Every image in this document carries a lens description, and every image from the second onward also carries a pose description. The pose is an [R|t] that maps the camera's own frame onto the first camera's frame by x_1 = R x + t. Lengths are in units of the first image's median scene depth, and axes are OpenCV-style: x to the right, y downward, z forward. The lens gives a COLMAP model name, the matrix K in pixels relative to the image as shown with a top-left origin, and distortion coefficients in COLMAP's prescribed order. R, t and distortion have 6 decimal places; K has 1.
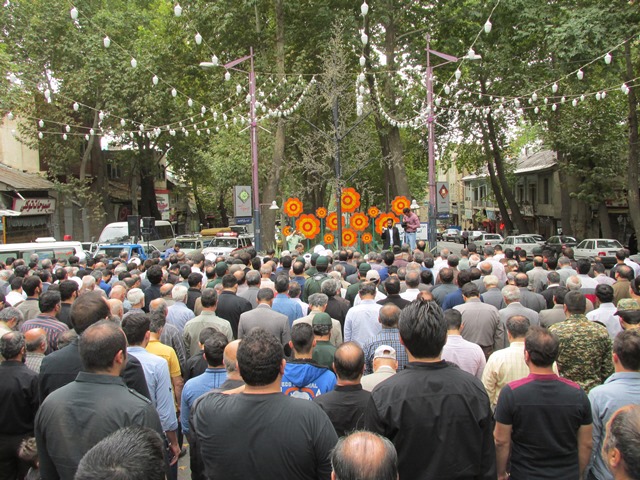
lens RADIAL K [[524.3, 0, 317.3], [0, 524.3, 237.9], [0, 0, 1]] dist [-0.037856, -0.001013]
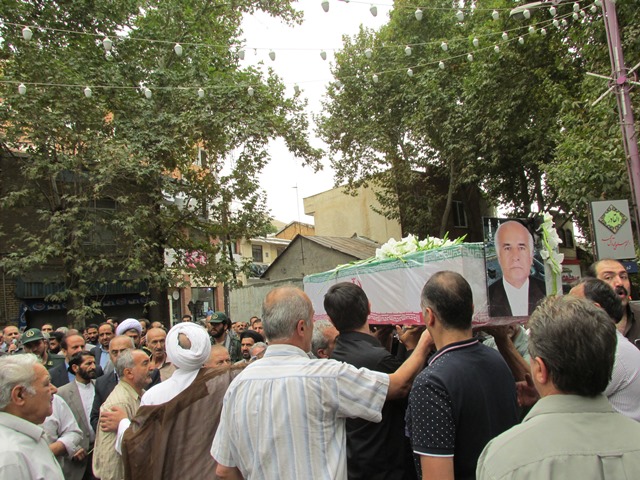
lens RADIAL K [[524.3, 0, 335.1], [0, 524.3, 243.1], [0, 0, 1]] dist [-0.037856, -0.001013]
pose [[0.714205, -0.115103, -0.690408, 0.008091], [0.008196, 0.987693, -0.156187, 0.012482], [0.699889, 0.105891, 0.706359, 0.295617]]
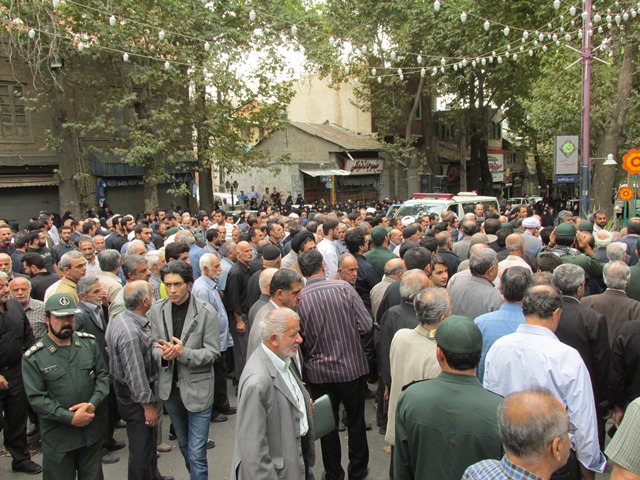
lens RADIAL K [[524.3, 0, 328.2], [0, 524.3, 241.4], [0, 0, 1]] dist [-0.037856, -0.001013]
pose [[0.812125, 0.069171, -0.579369, 0.020777], [-0.024946, 0.996157, 0.083964, 0.002768], [0.582950, -0.053737, 0.810729, 0.087239]]
